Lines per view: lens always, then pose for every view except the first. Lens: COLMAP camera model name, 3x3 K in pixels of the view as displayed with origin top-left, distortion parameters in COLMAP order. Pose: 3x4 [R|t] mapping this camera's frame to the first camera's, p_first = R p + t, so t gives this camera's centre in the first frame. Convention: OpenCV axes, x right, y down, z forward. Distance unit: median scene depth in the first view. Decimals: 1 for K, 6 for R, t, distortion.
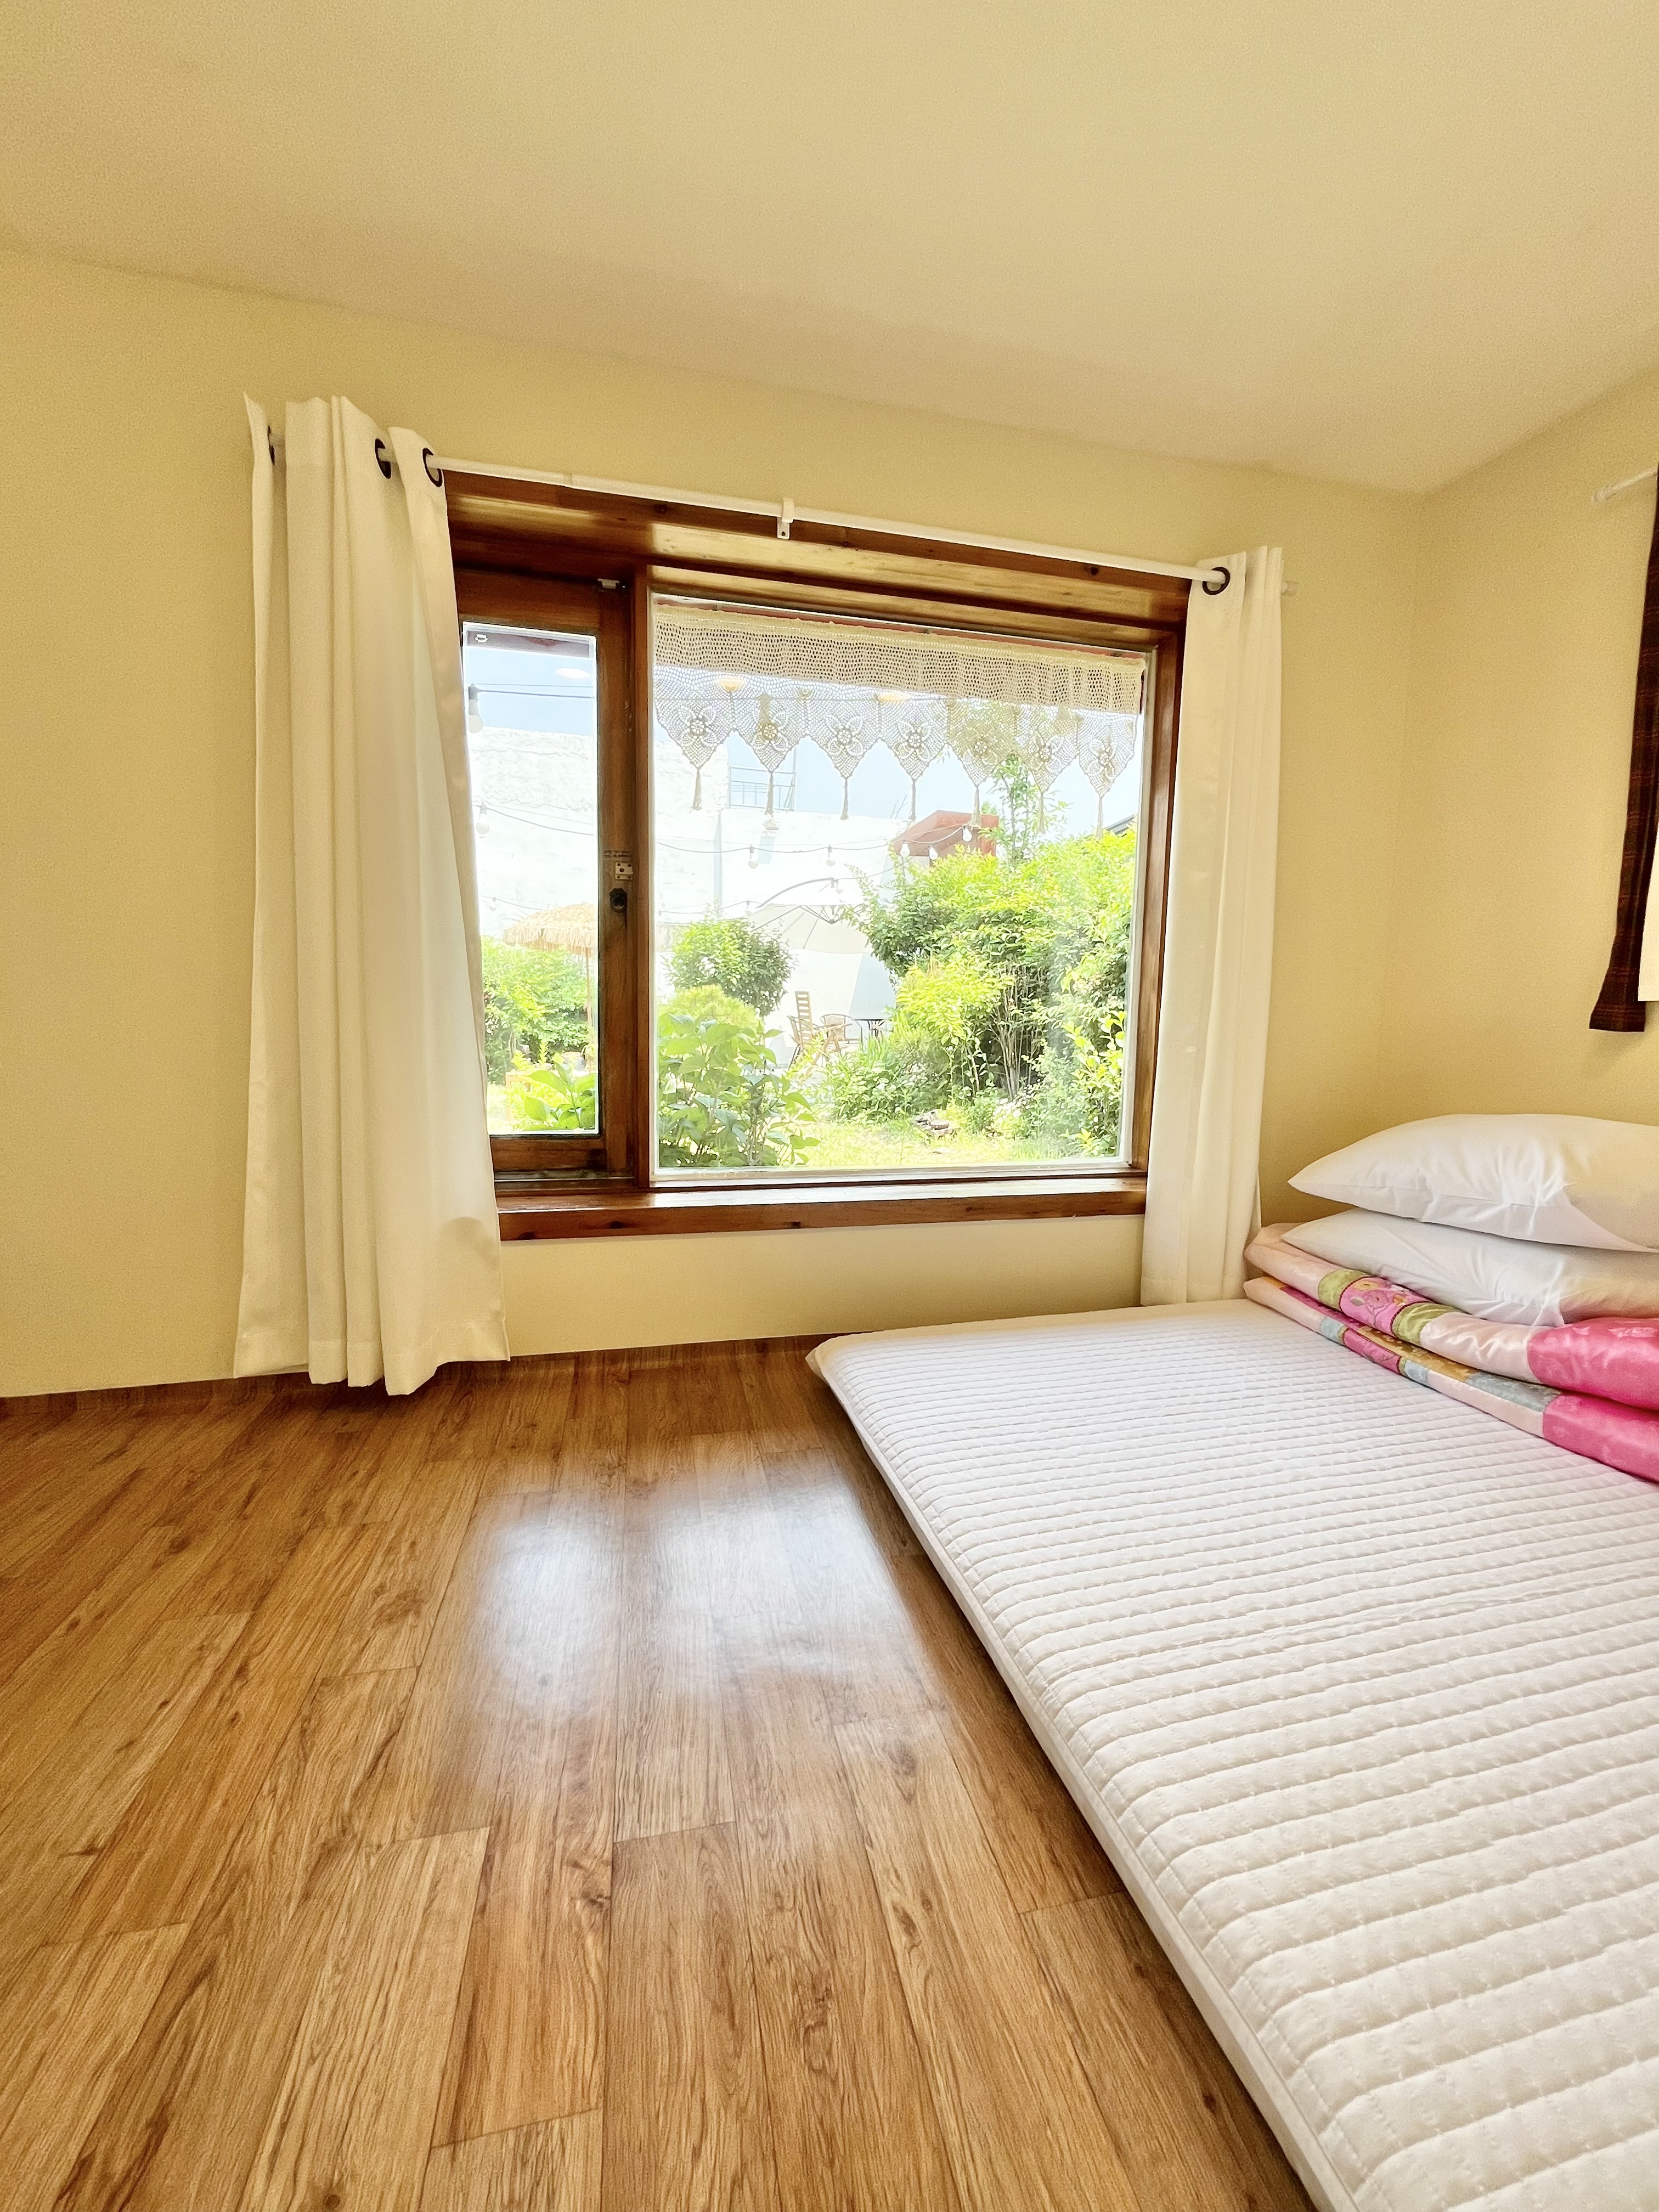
lens RADIAL K [[882.0, 0, 843.6], [0, 882.0, 1104.4], [0, 0, 1]] dist [-0.006052, 0.001037]
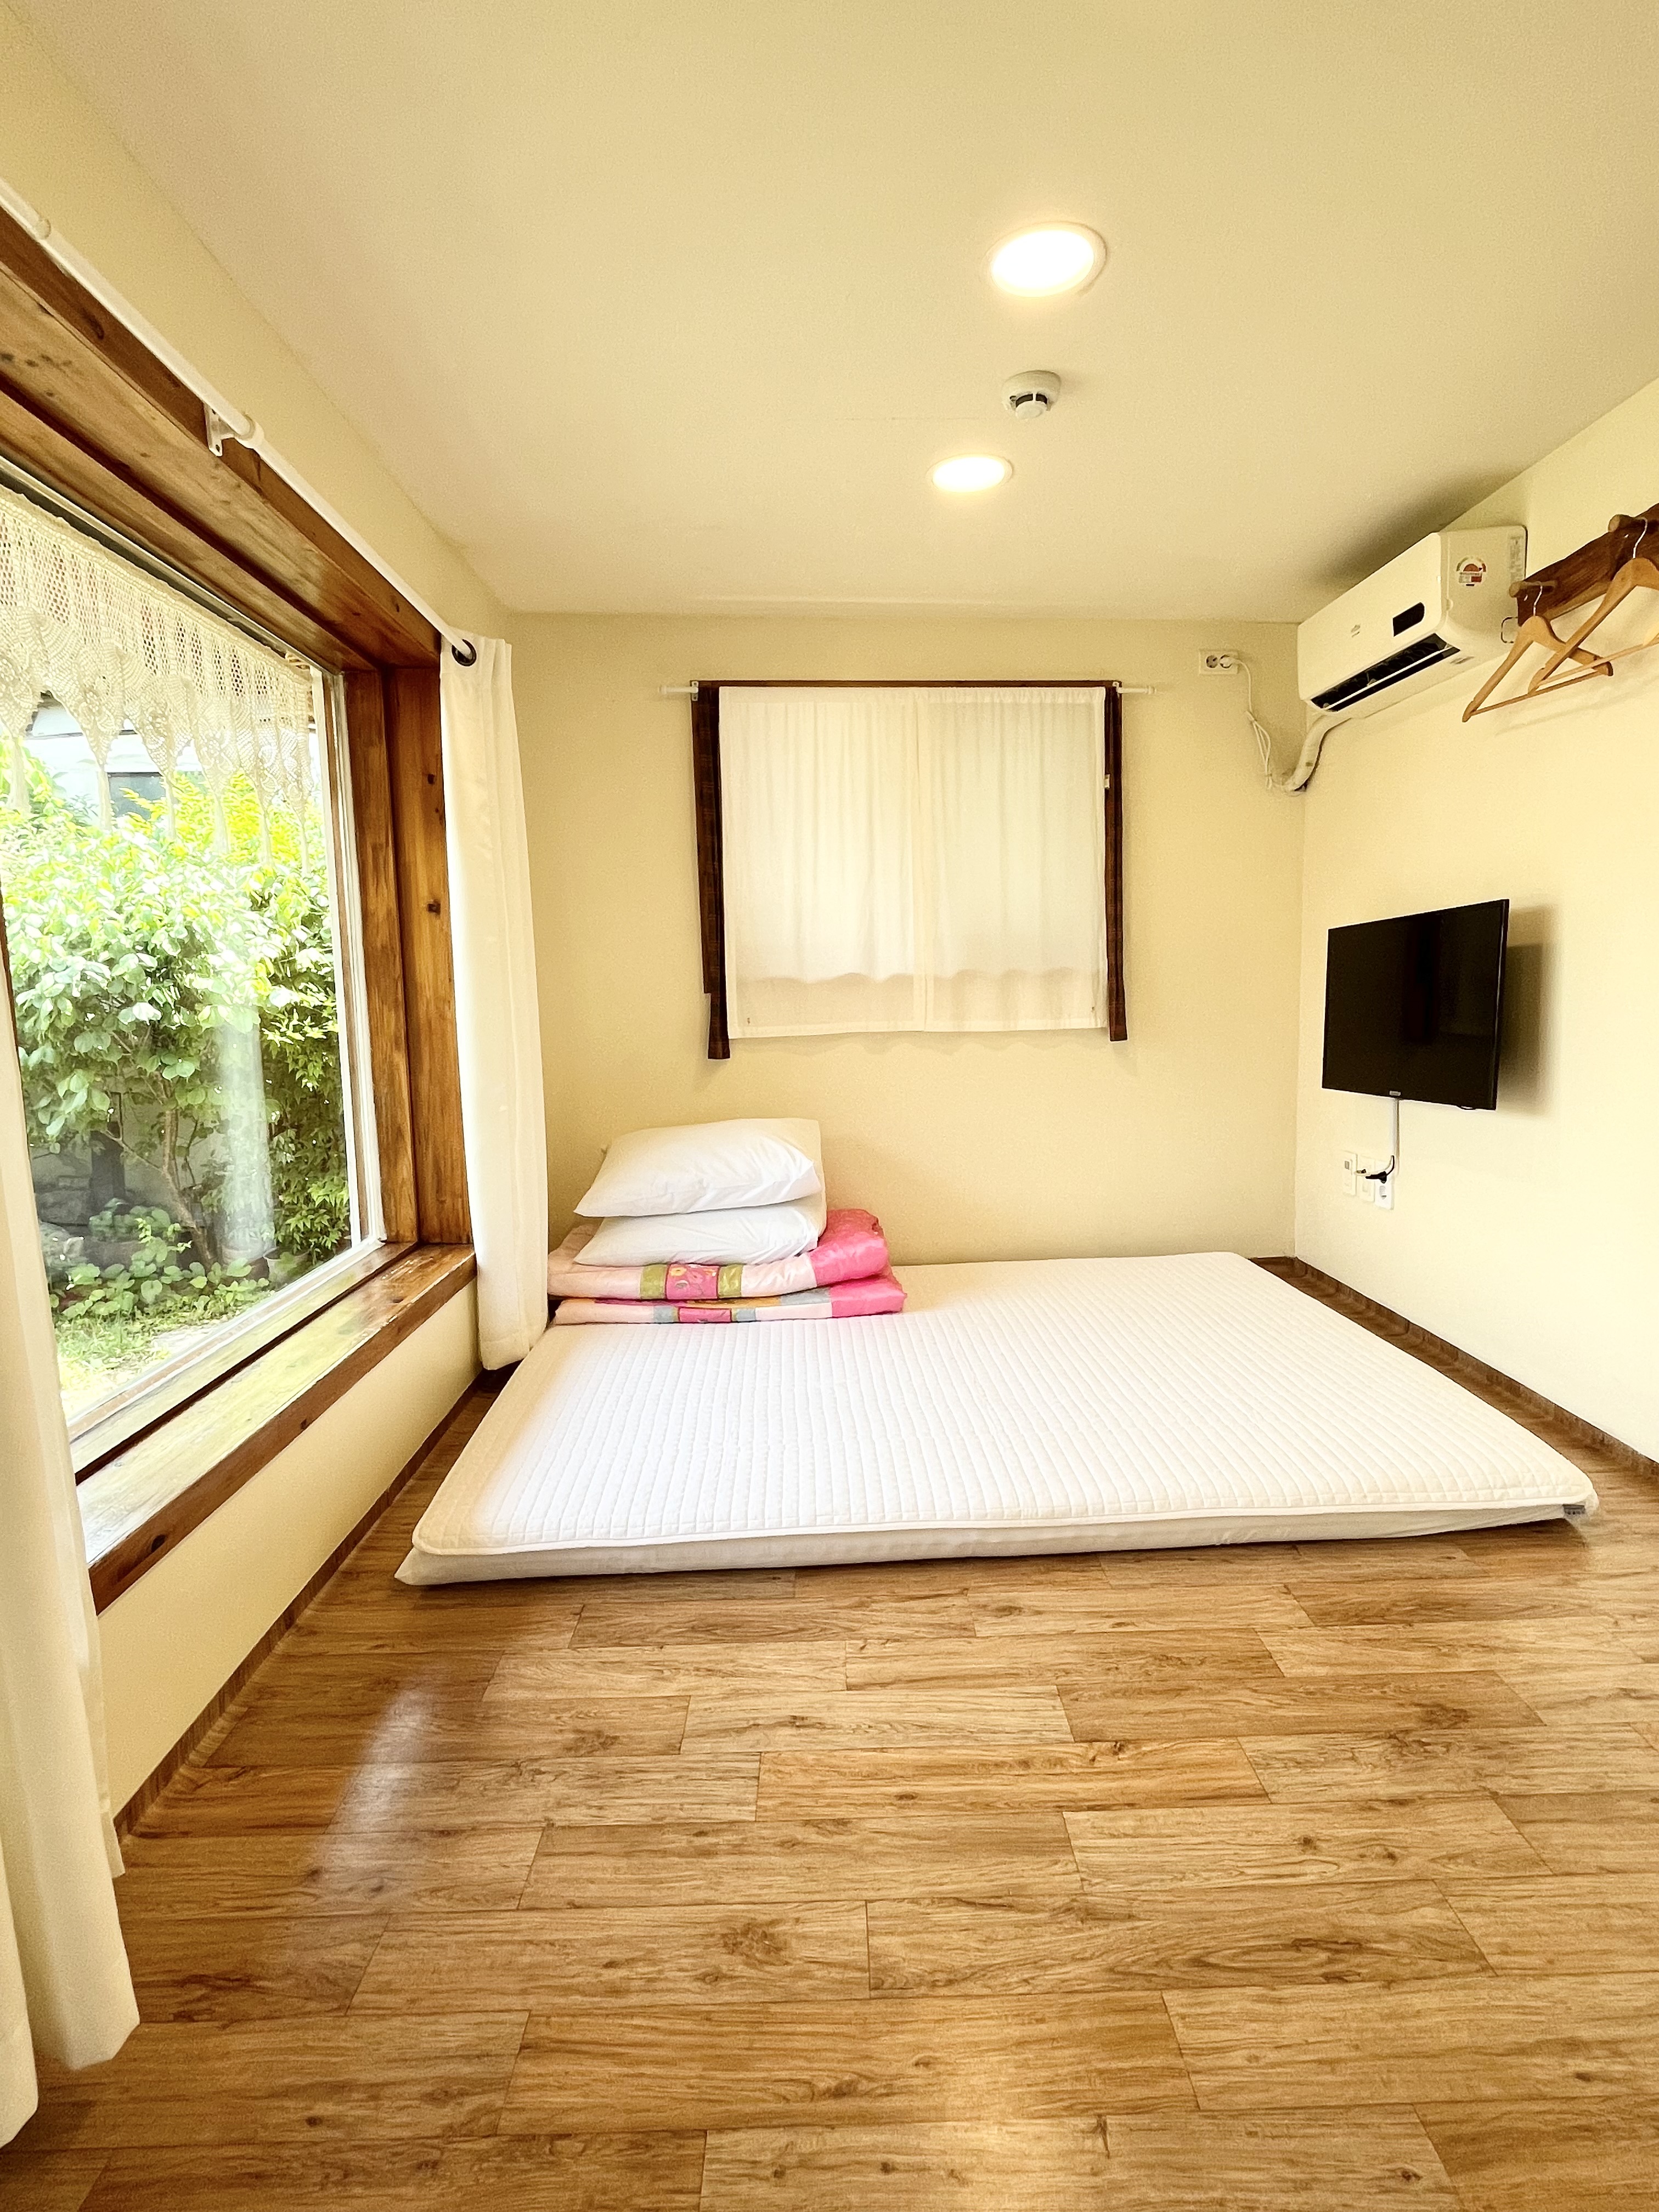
lens RADIAL K [[1053.3, 0, 829.7], [0, 1053.3, 1107.5], [0, 0, 1]] dist [-0.002642, -0.000099]
pose [[0.223331, -0.133023, 0.965623, -1.720034], [0.130087, 0.985850, 0.105723, -0.348268], [-0.966023, 0.102003, 0.237475, 0.833296]]
